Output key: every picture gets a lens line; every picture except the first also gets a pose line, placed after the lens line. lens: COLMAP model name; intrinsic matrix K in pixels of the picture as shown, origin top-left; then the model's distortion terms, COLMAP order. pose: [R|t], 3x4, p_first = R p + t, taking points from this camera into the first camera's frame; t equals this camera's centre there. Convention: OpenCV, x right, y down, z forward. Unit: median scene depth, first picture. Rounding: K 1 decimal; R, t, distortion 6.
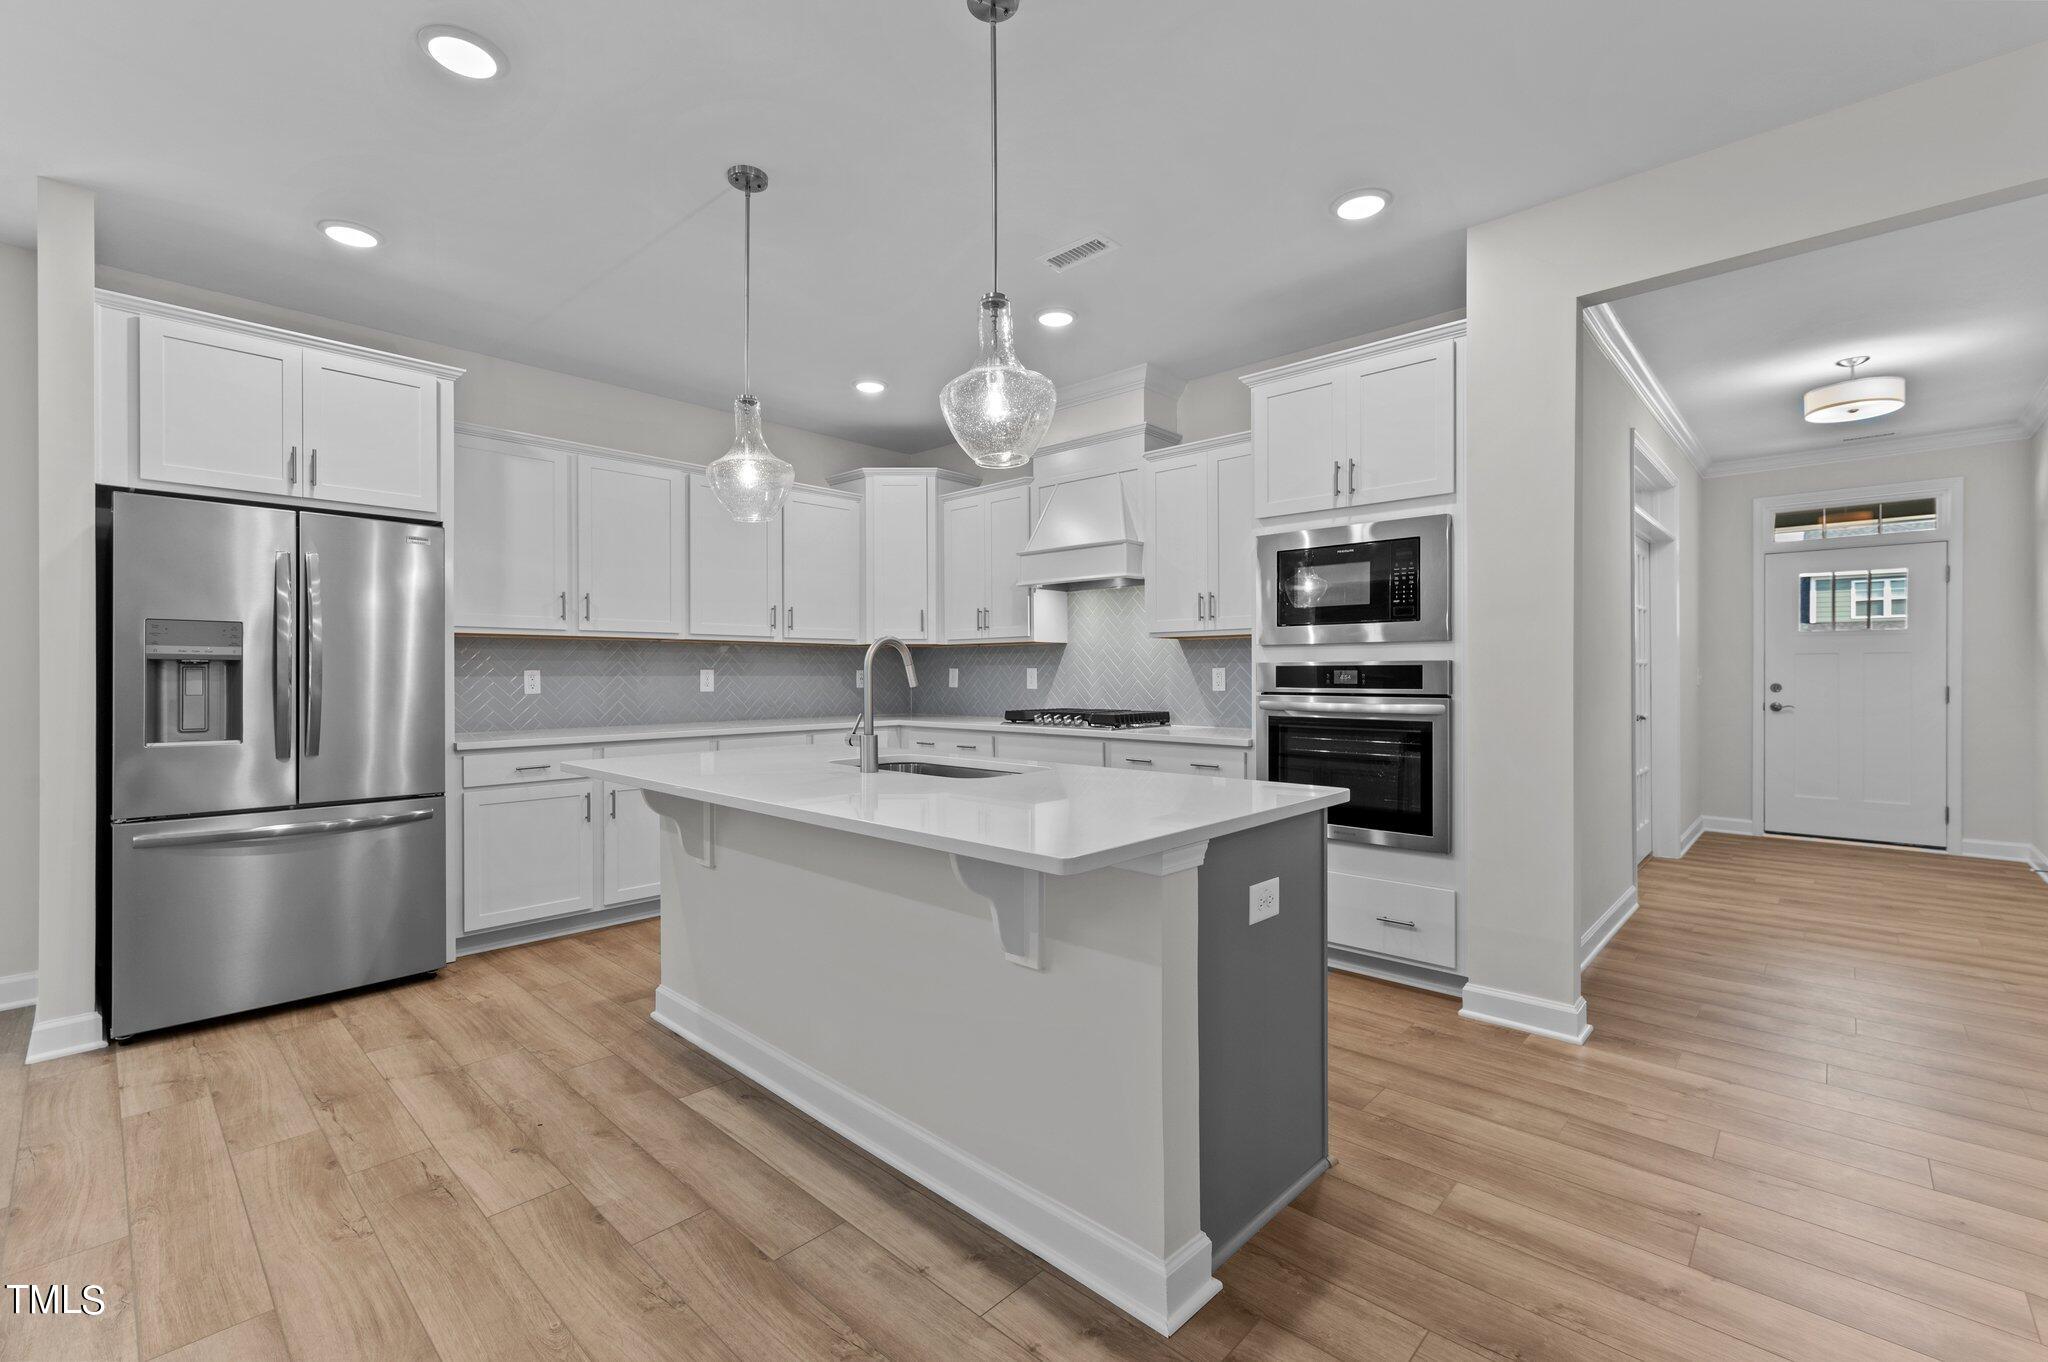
lens RADIAL K [[884.0, 0, 1008.0], [0, 884.0, 672.2], [0, 0, 1]] dist [0.003573, 0.000602]
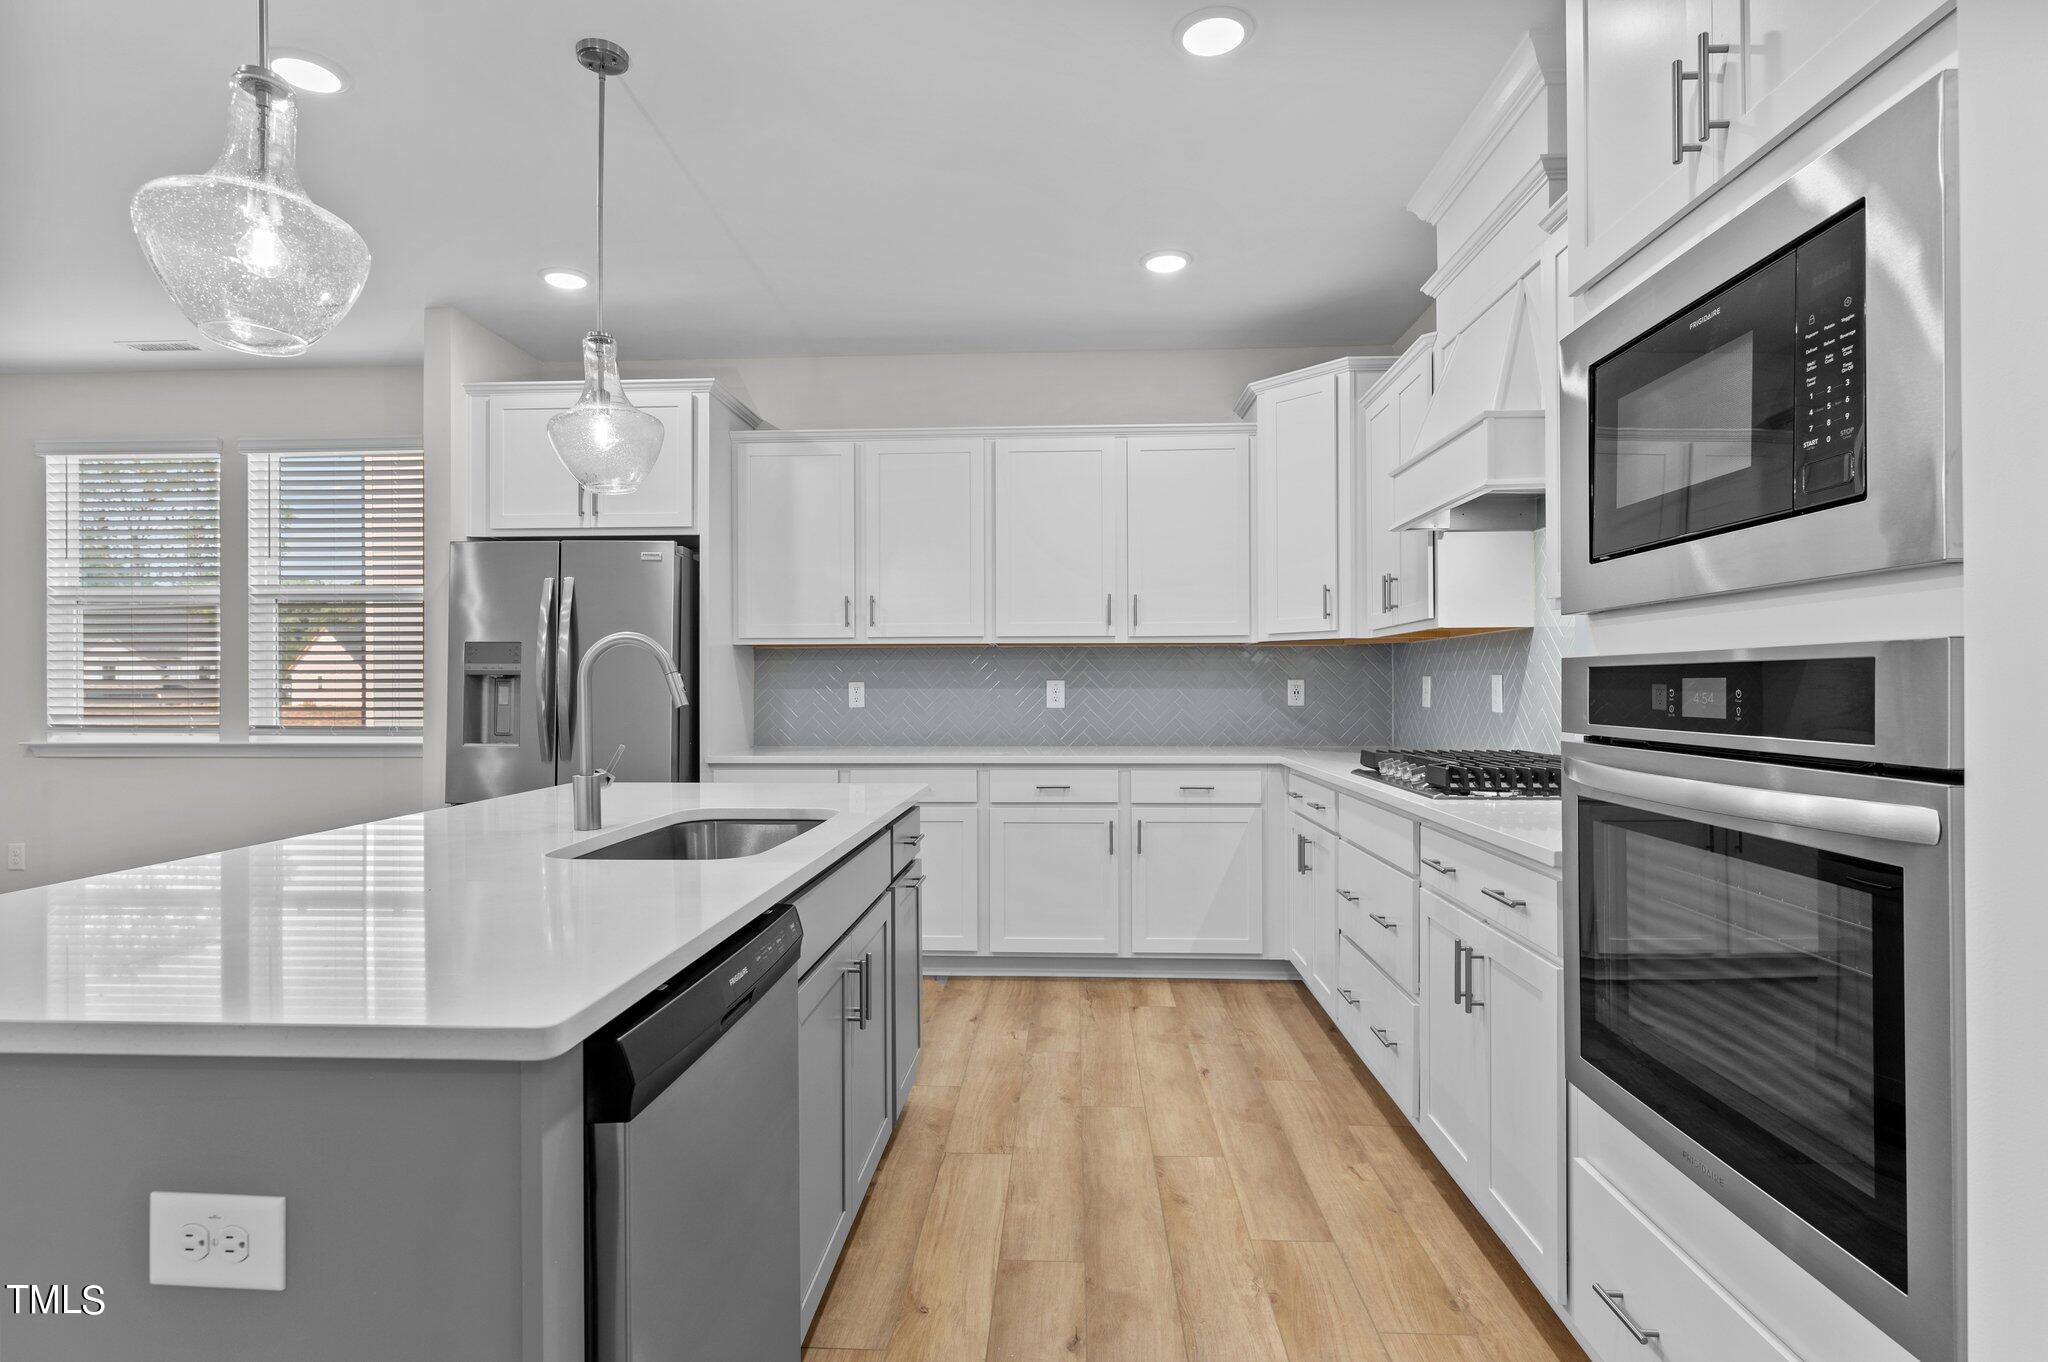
lens RADIAL K [[1022.1, 0, 1017.6], [0, 1022.1, 685.3], [0, 0, 1]] dist [0.005154, 0.001042]
pose [[0.646337, -0.000163, -0.763052, 0.534277], [0.002389, 0.999996, 0.001810, -0.000327], [0.763049, -0.002993, 0.646334, 0.578897]]
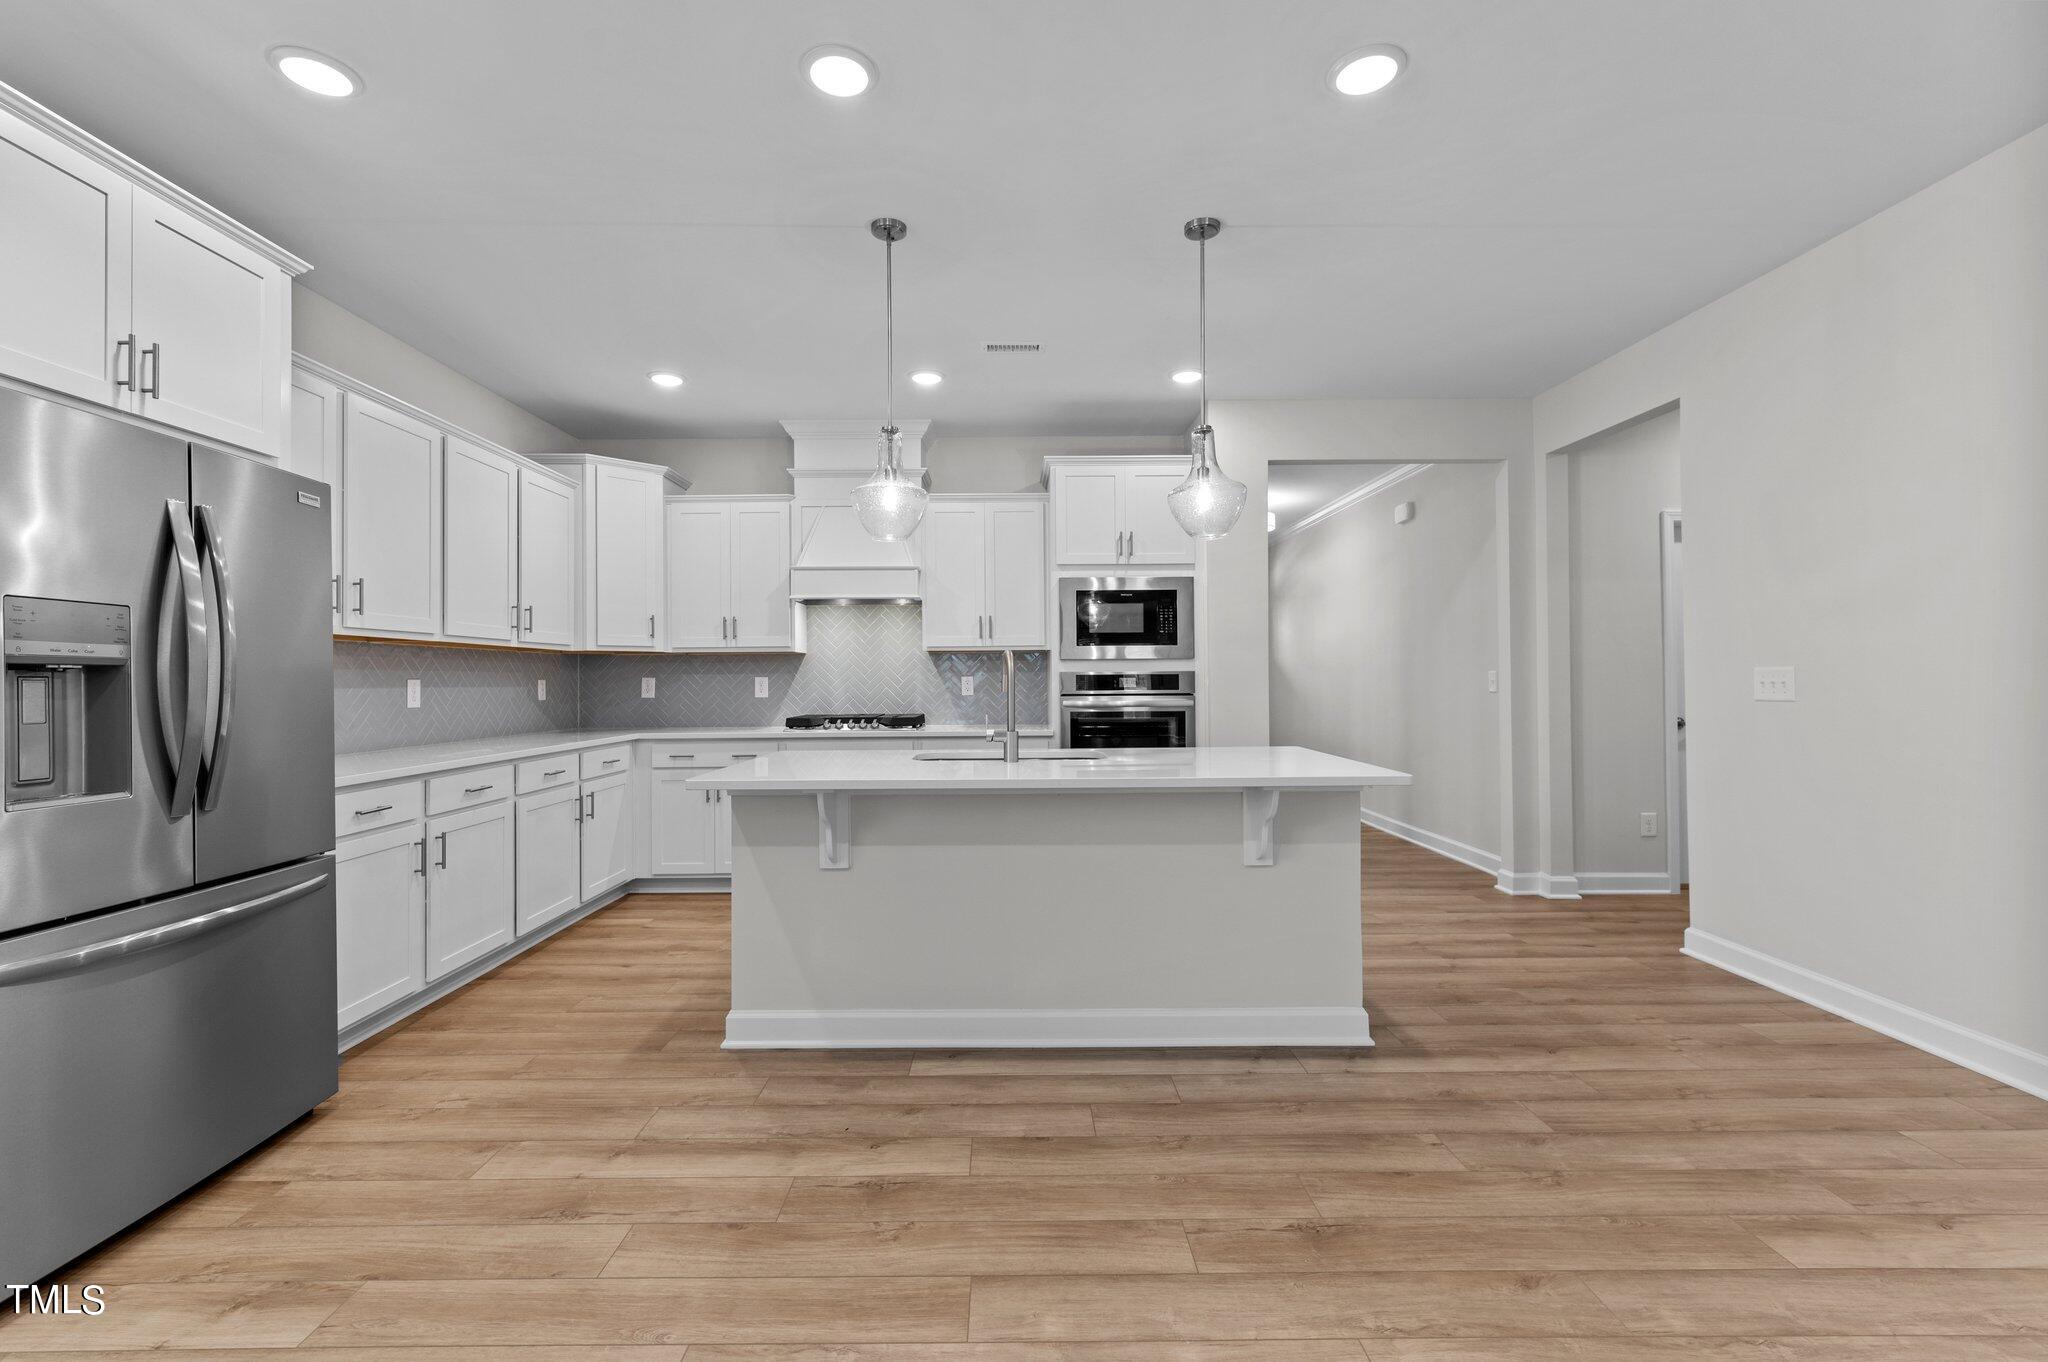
lens RADIAL K [[884.0, 0, 1016.0], [0, 884.0, 663.5], [0, 0, 1]] dist [0.003573, 0.000602]
pose [[0.720614, 0.008873, 0.693280, -0.776248], [0.005217, 0.999820, -0.018219, -0.000167], [-0.693317, 0.016746, 0.720438, 0.092696]]
